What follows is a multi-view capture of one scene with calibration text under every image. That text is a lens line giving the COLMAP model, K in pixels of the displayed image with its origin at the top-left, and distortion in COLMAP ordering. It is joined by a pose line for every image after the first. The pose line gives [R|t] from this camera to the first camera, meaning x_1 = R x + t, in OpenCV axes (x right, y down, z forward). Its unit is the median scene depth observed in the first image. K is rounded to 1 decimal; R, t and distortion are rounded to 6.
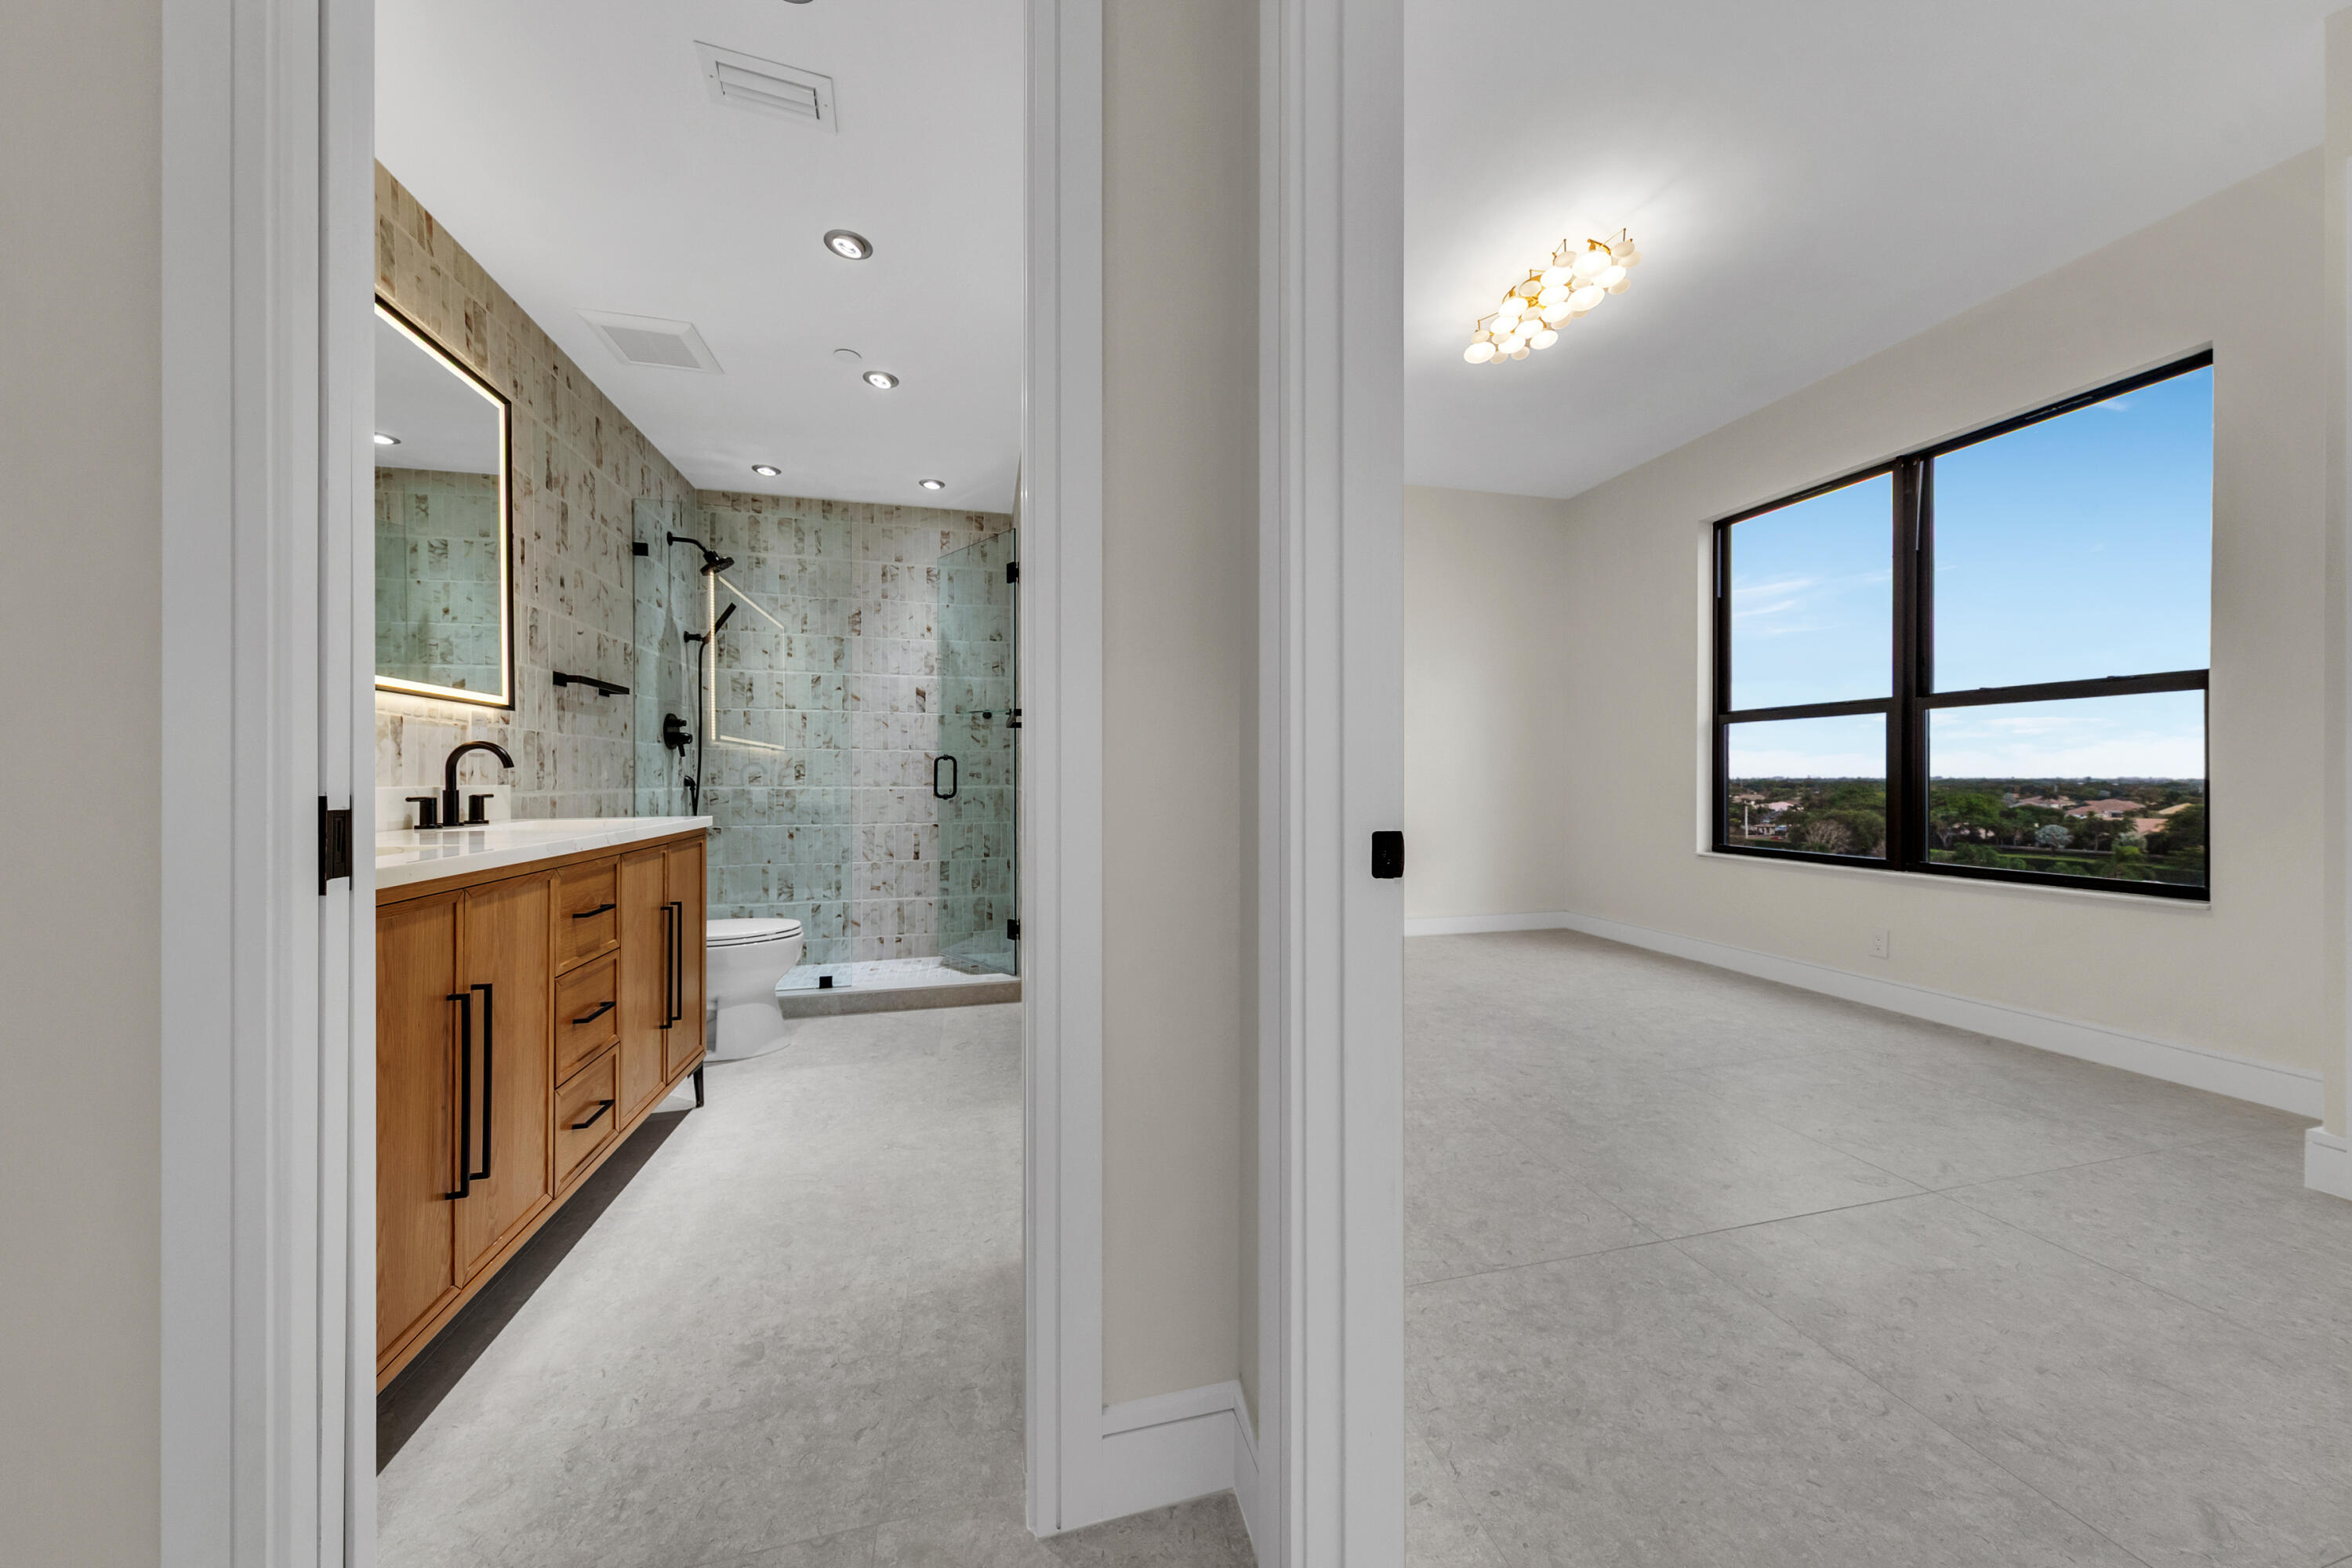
lens RADIAL K [[793.5, 0, 1182.4], [0, 793.5, 780.3], [0, 0, 1]] dist [0.005300, -0.000282]
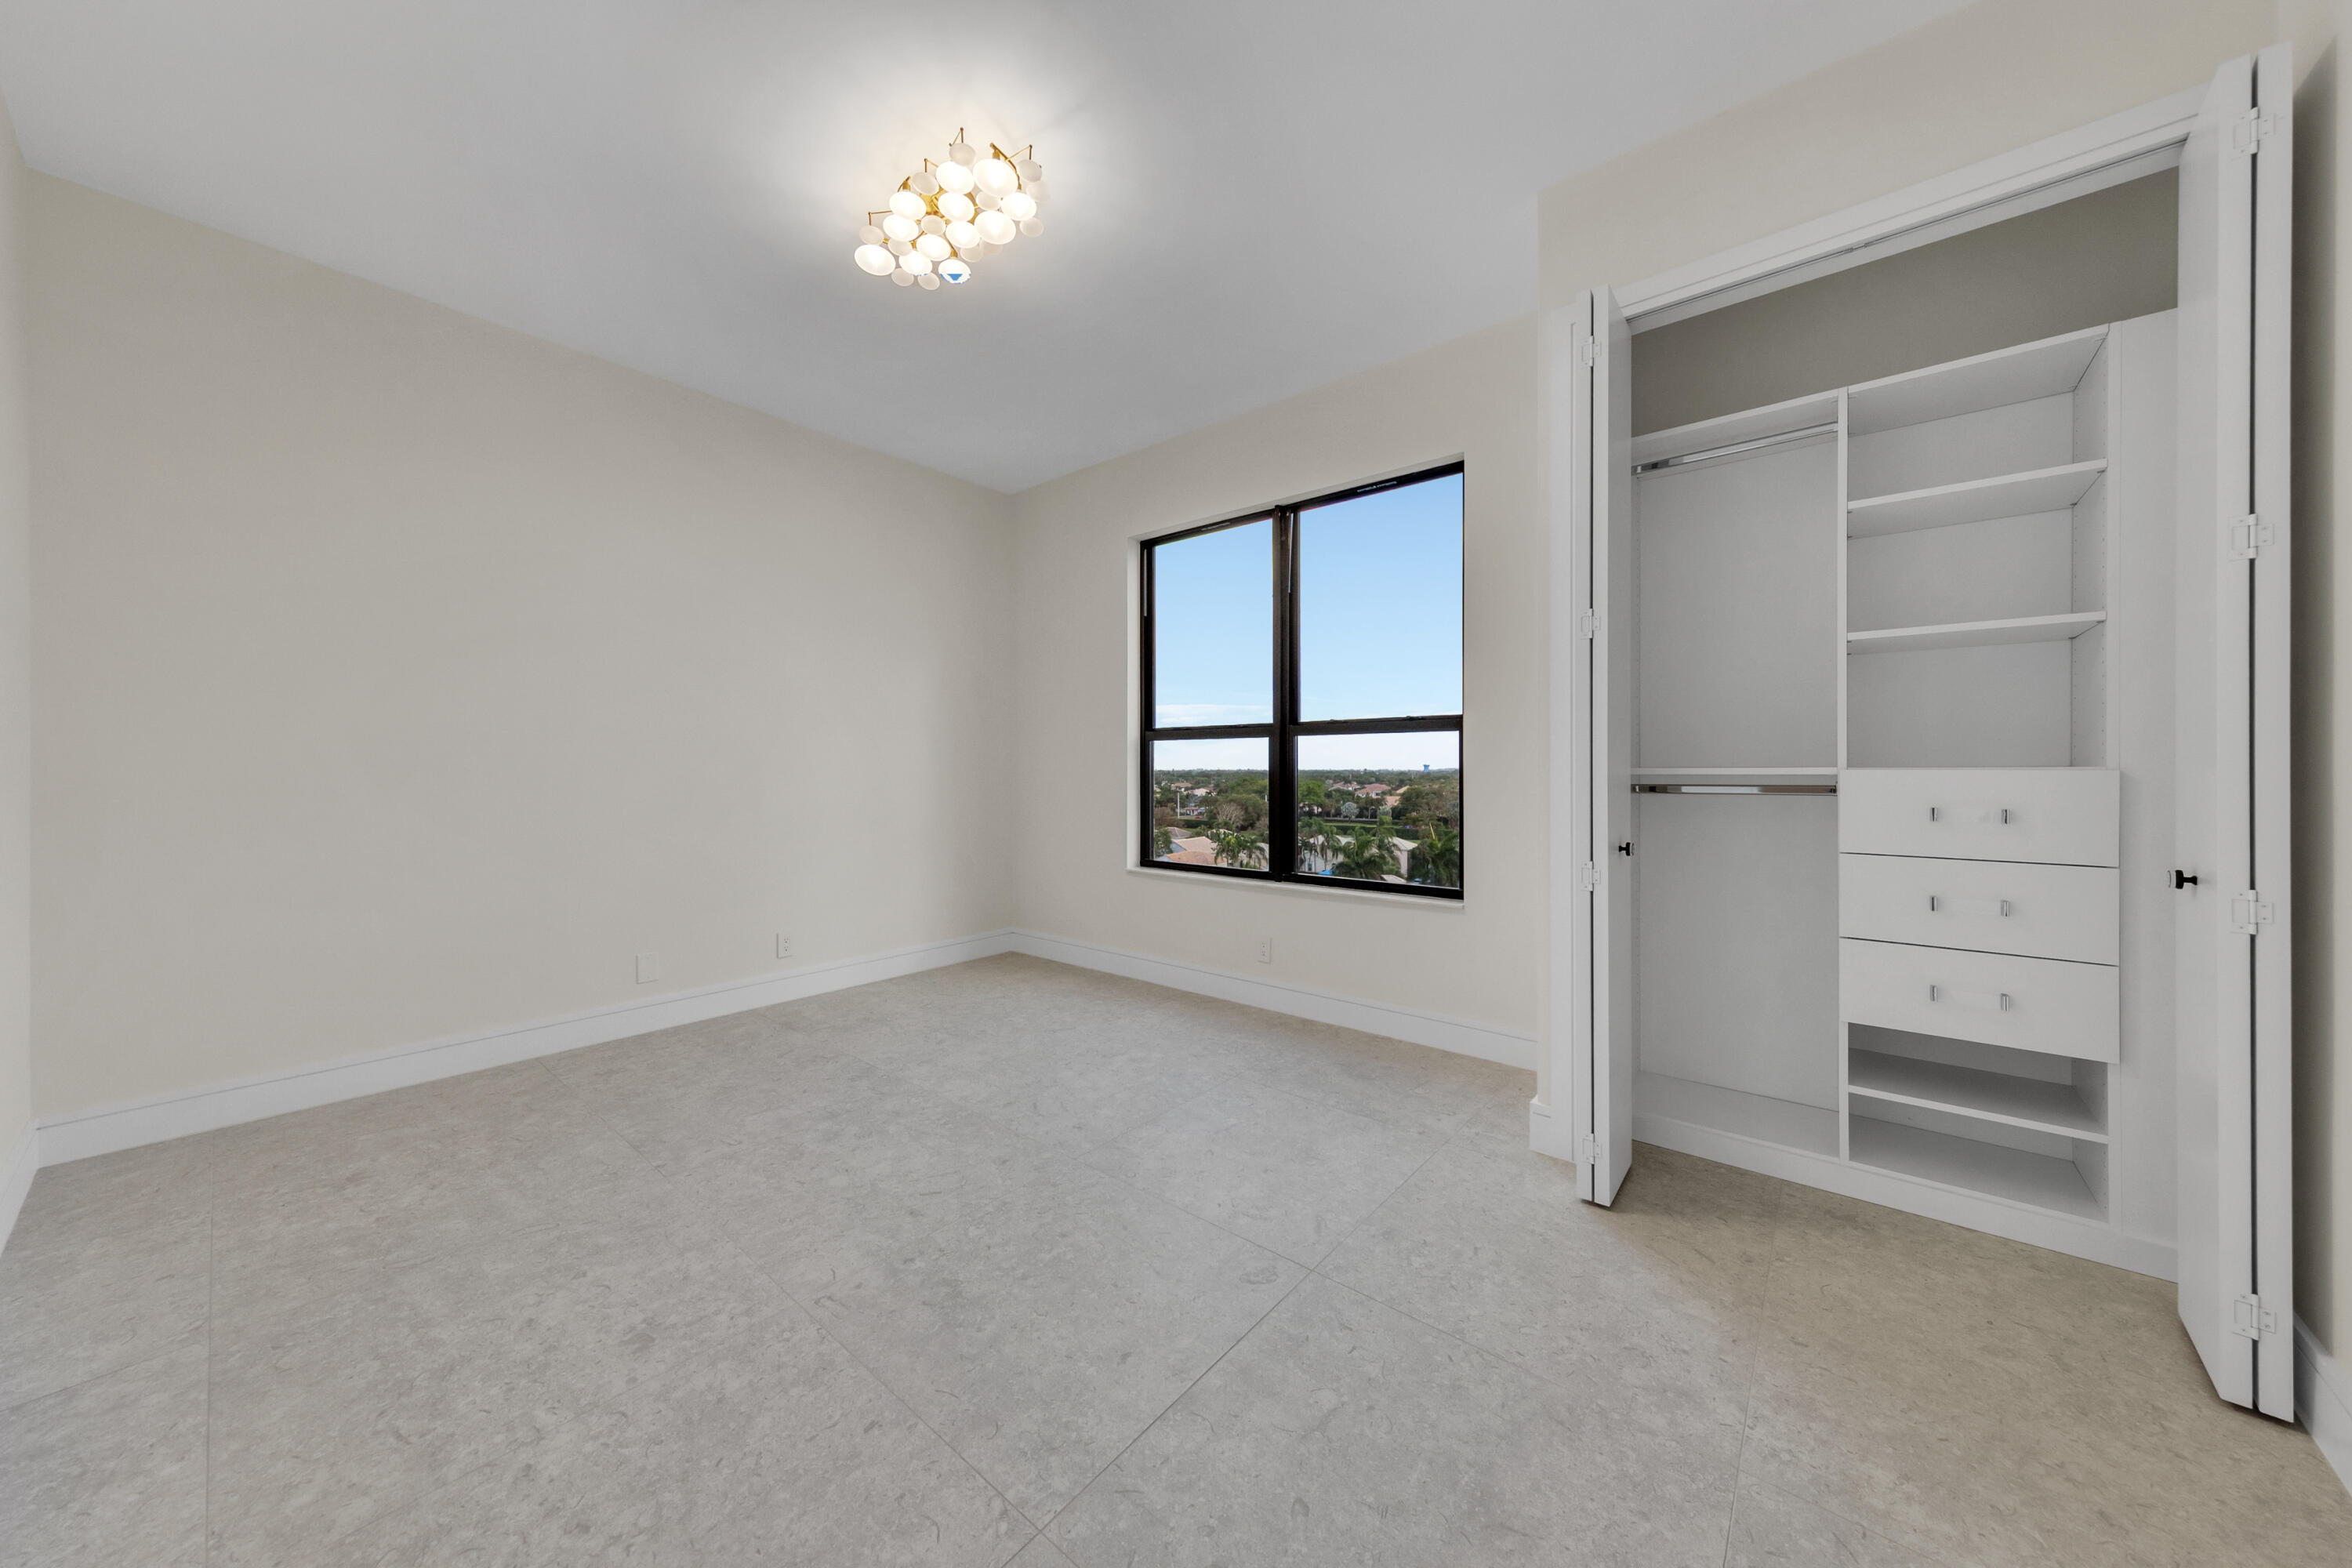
lens RADIAL K [[793.5, 0, 1182.4], [0, 793.5, 780.3], [0, 0, 1]] dist [0.005300, -0.000282]
pose [[0.813230, -0.008093, 0.581886, 0.196203], [0.002212, 0.999939, 0.010816, -0.049192], [-0.581939, -0.007509, 0.813198, 0.235272]]
